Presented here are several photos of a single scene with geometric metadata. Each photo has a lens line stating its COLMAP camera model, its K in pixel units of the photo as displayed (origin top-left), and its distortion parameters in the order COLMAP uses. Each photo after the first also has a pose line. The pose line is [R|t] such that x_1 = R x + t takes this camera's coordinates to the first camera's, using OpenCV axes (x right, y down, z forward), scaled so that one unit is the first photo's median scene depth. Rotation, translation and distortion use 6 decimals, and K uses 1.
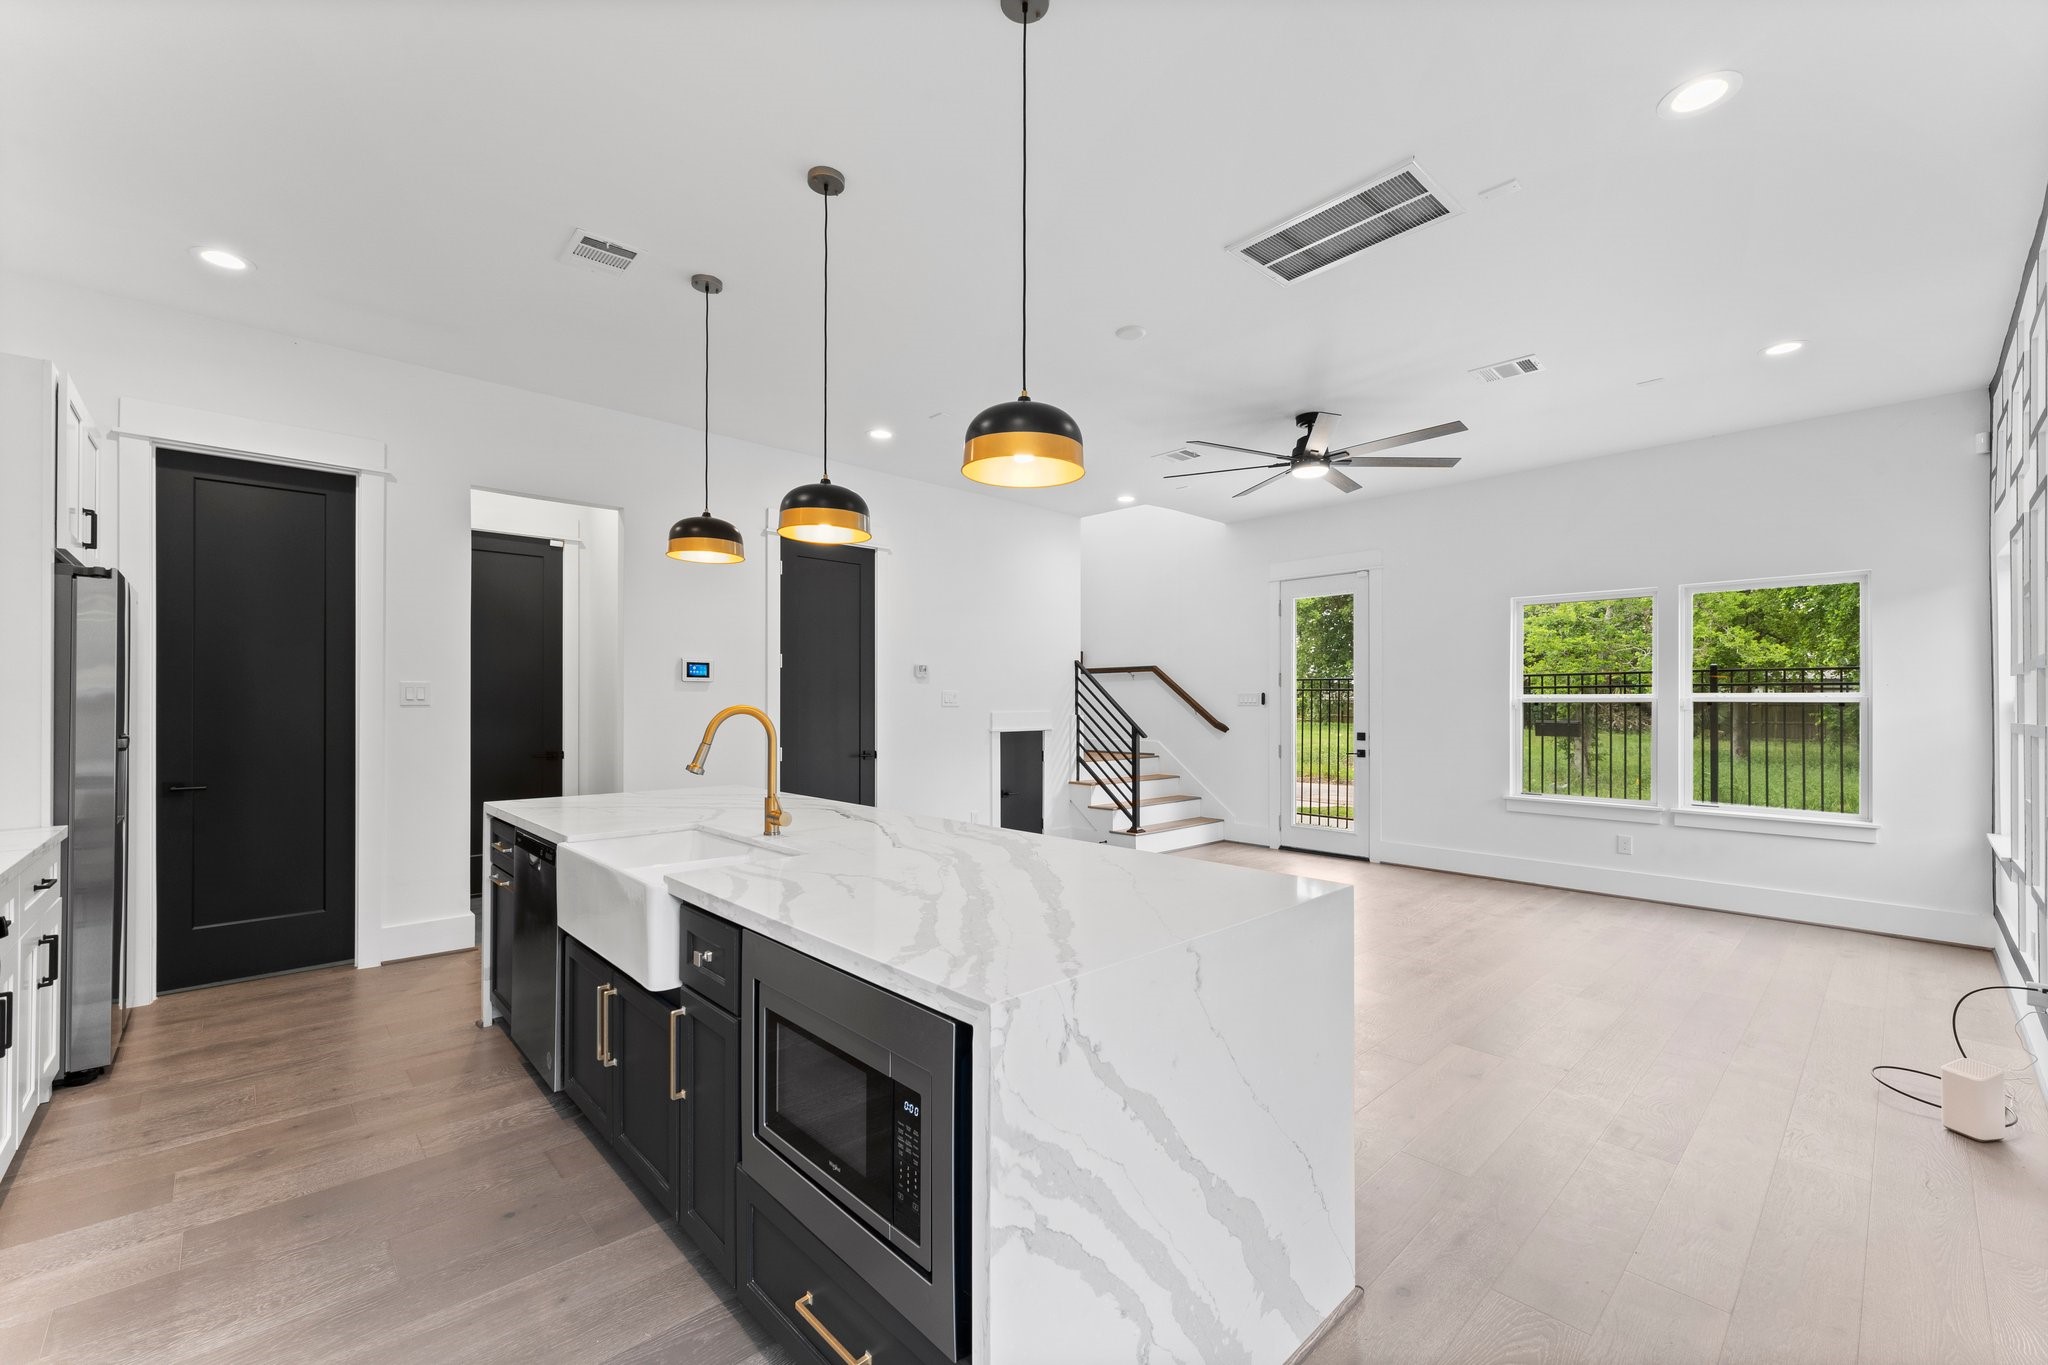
lens RADIAL K [[842.1, 0, 993.1], [0, 842.1, 701.0], [0, 0, 1]] dist [0.003500, 0.000839]
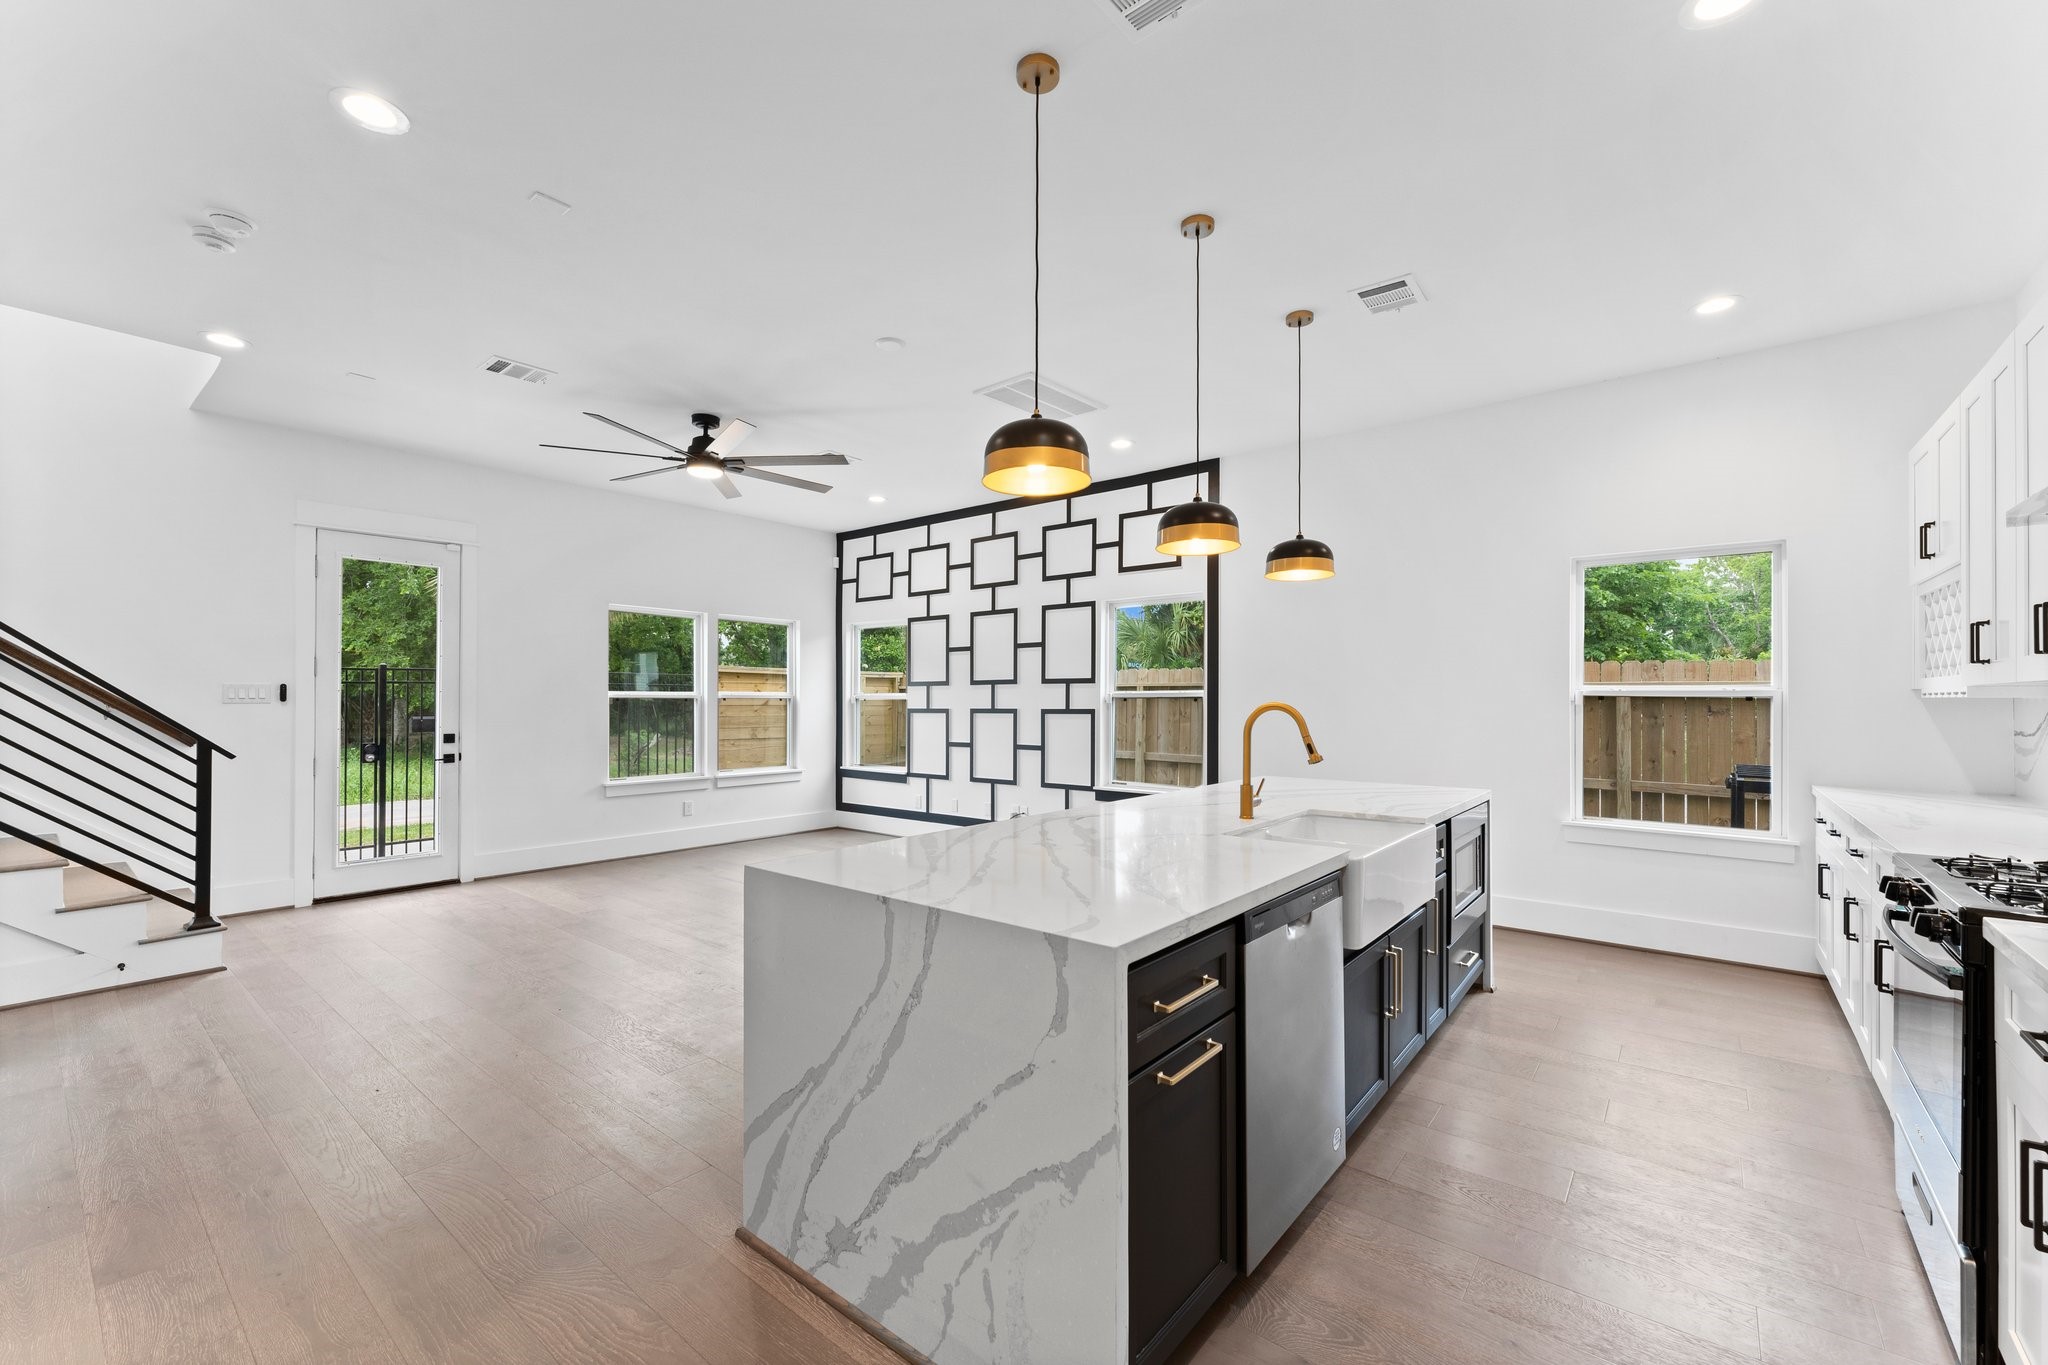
lens RADIAL K [[842.1, 0, 1017.3], [0, 842.1, 692.0], [0, 0, 1]] dist [0.003500, 0.000839]
pose [[-0.129555, 0.007015, 0.991547, -0.474776], [-0.001431, 0.999973, -0.007262, 0.001022], [-0.991571, -0.002360, -0.129542, 0.543438]]
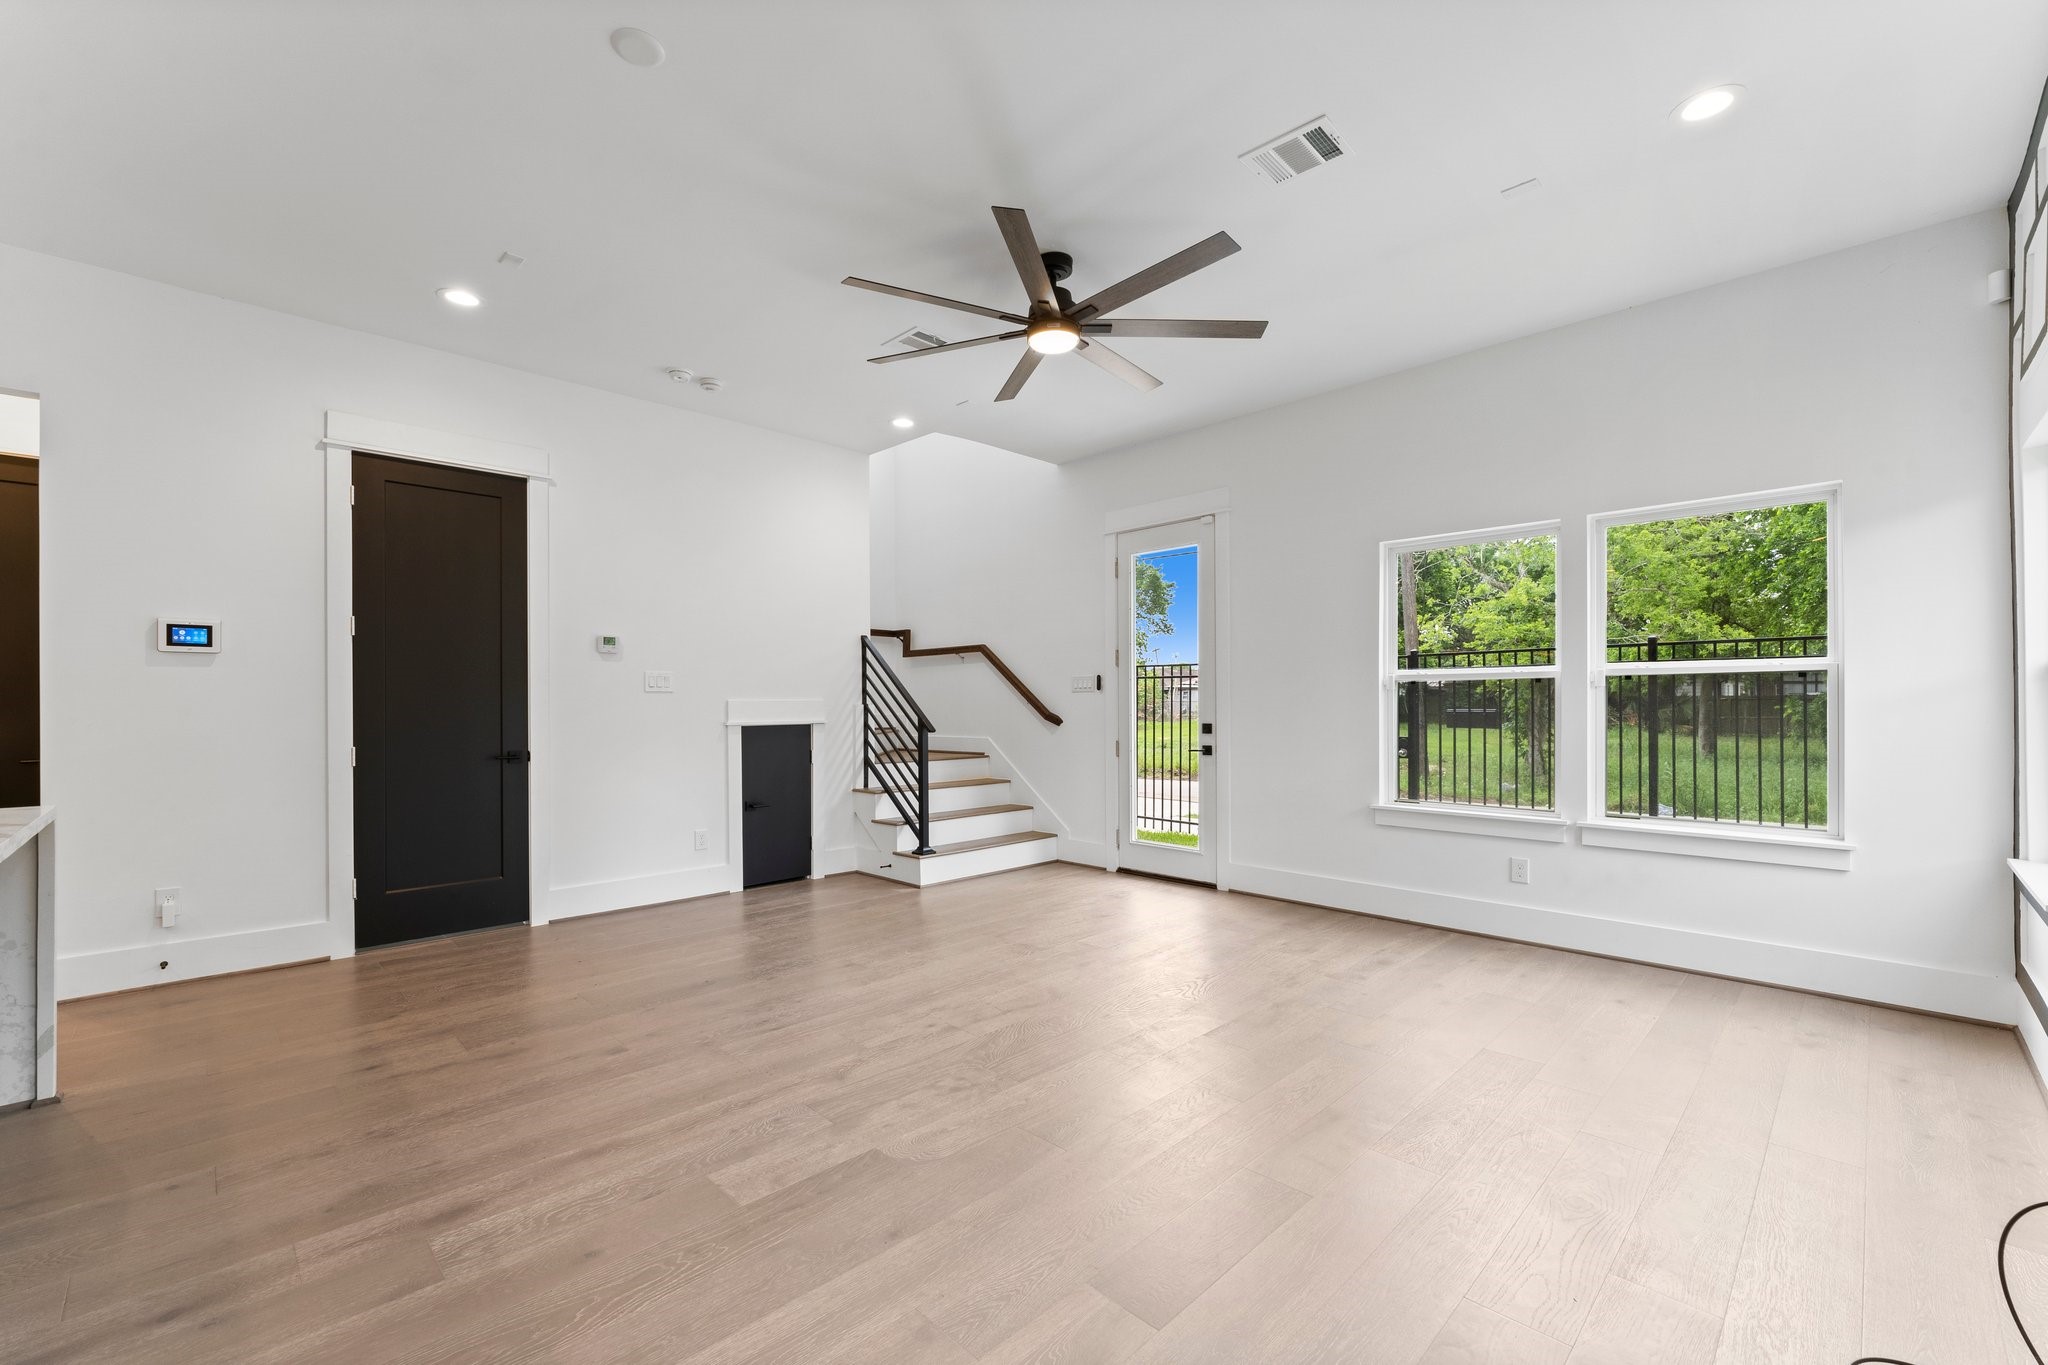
lens RADIAL K [[842.1, 0, 1012.4], [0, 842.1, 705.9], [0, 0, 1]] dist [0.003500, 0.000839]
pose [[0.999560, -0.006053, 0.029052, 0.234556], [0.005969, 0.999978, 0.002947, 0.017796], [-0.029069, -0.002772, 0.999574, 0.226545]]
